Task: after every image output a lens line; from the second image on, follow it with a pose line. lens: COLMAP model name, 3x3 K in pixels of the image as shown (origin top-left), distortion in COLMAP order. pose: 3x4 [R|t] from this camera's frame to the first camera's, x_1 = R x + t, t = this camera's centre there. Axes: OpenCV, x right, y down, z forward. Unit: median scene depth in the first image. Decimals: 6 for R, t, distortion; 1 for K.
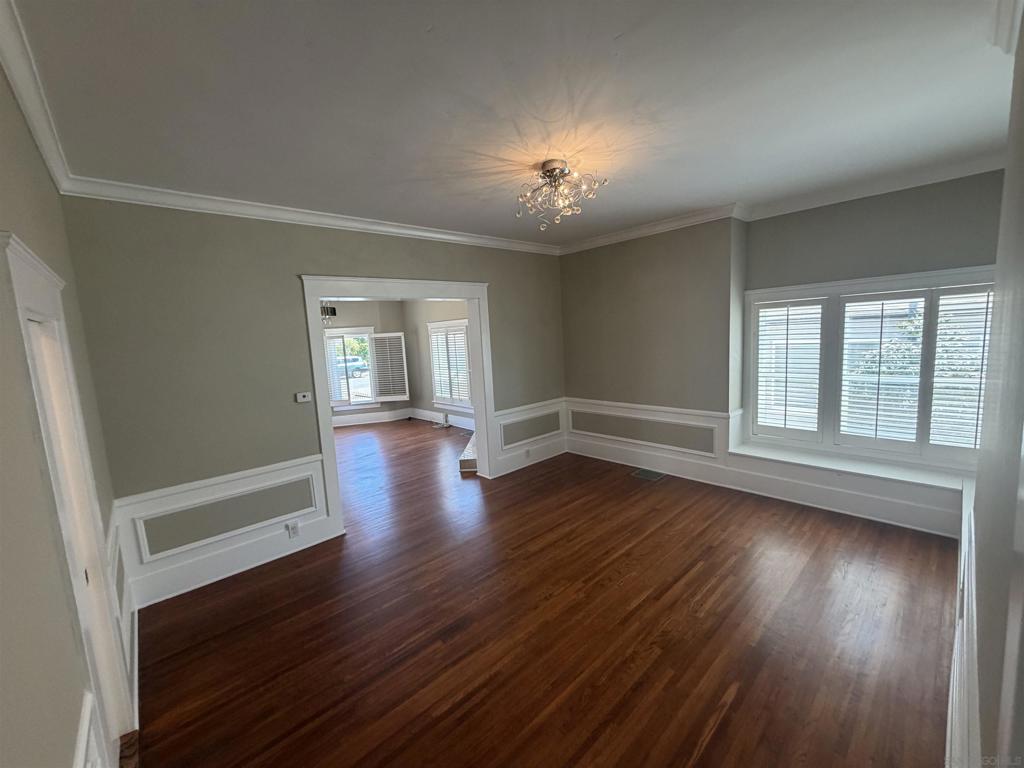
lens RADIAL K [[407.8, 0, 508.8], [0, 407.8, 384.2], [0, 0, 1]] dist [-0.002403, 0.000687]
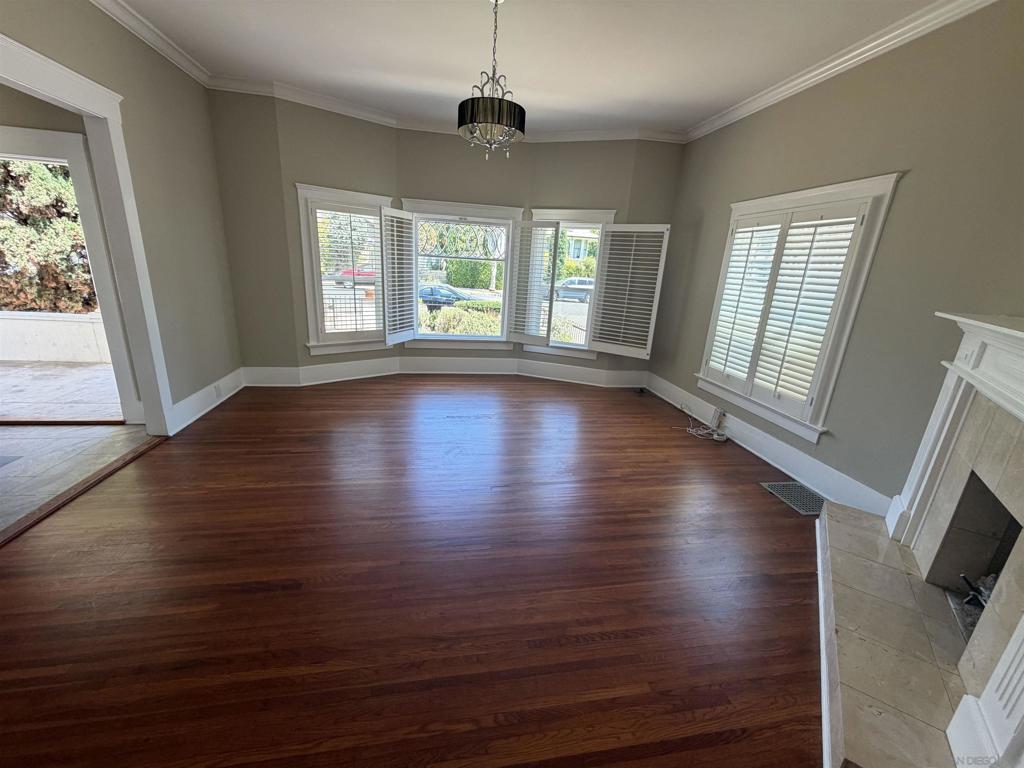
lens RADIAL K [[407.8, 0, 508.8], [0, 407.8, 384.2], [0, 0, 1]] dist [-0.002403, 0.000687]
pose [[0.835661, 0.254414, -0.486770, -0.246800], [-0.170100, 0.962557, 0.211068, -0.021381], [0.522243, -0.093581, 0.847647, 0.855221]]
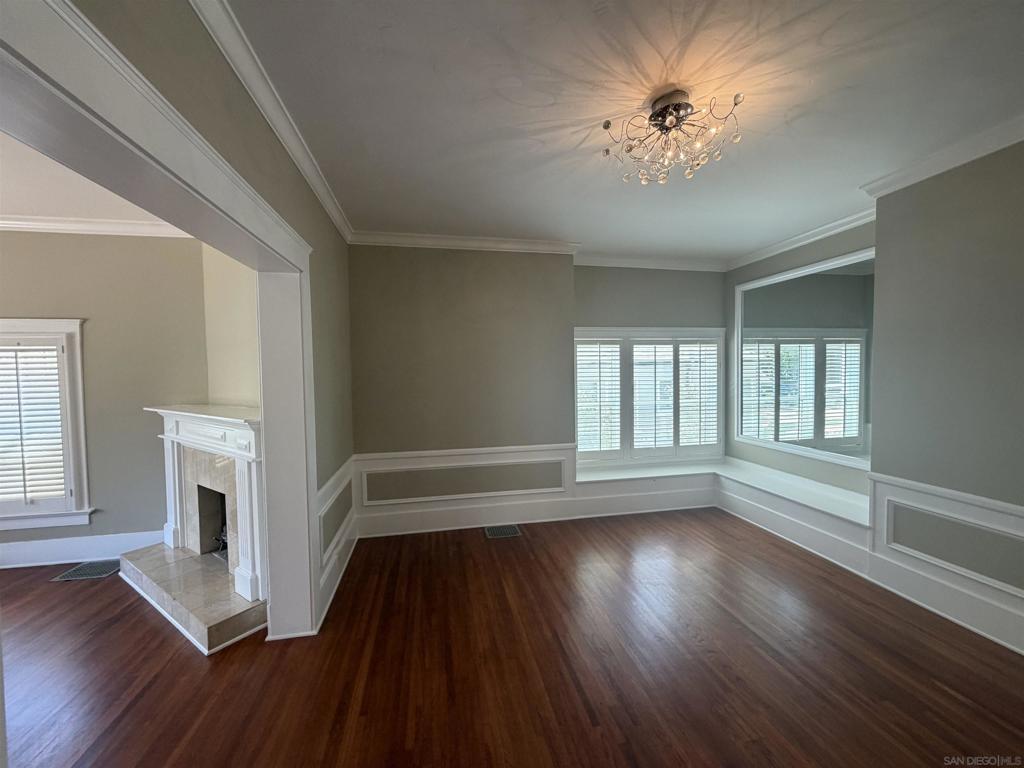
lens RADIAL K [[407.8, 0, 508.8], [0, 407.8, 384.2], [0, 0, 1]] dist [-0.002403, 0.000687]
pose [[0.520675, 0.018768, 0.853549, -0.376254], [0.089808, 0.993008, -0.076618, -0.010456], [-0.849018, 0.116549, 0.515349, 0.548249]]
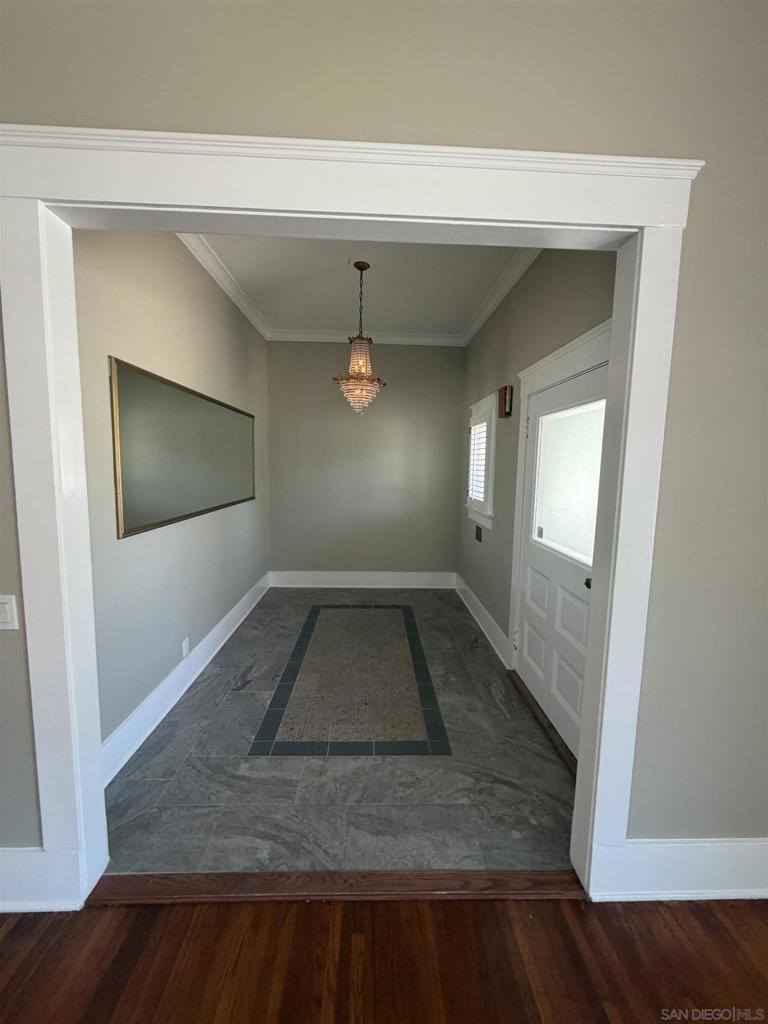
lens RADIAL K [[407.8, 0, 385.1], [0, 407.8, 509.1], [0, 0, 1]] dist [-0.002403, 0.000687]
pose [[-0.646567, 0.122312, -0.752988, -0.741598], [-0.078105, 0.971262, 0.224834, -0.031454], [0.758848, 0.204183, -0.618433, 1.141617]]
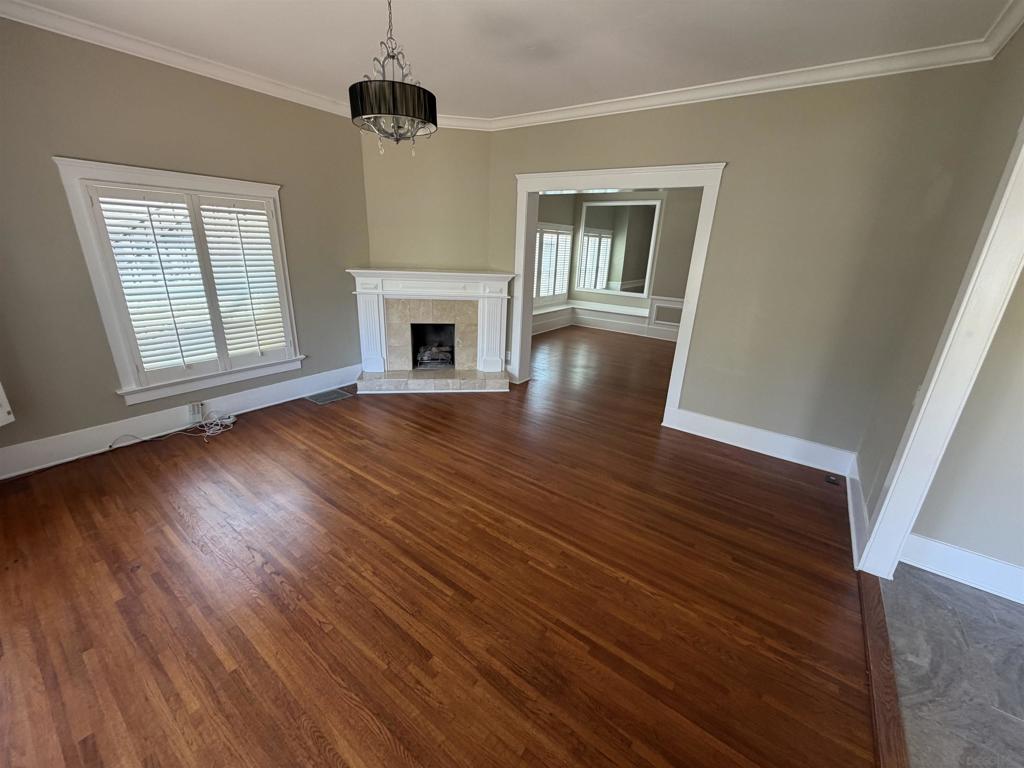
lens RADIAL K [[407.8, 0, 508.8], [0, 407.8, 384.2], [0, 0, 1]] dist [-0.002403, 0.000687]
pose [[-0.194939, -0.271483, 0.942494, -1.105865], [0.093421, 0.951421, 0.293377, -0.073450], [-0.976356, 0.145240, -0.160107, 1.314285]]
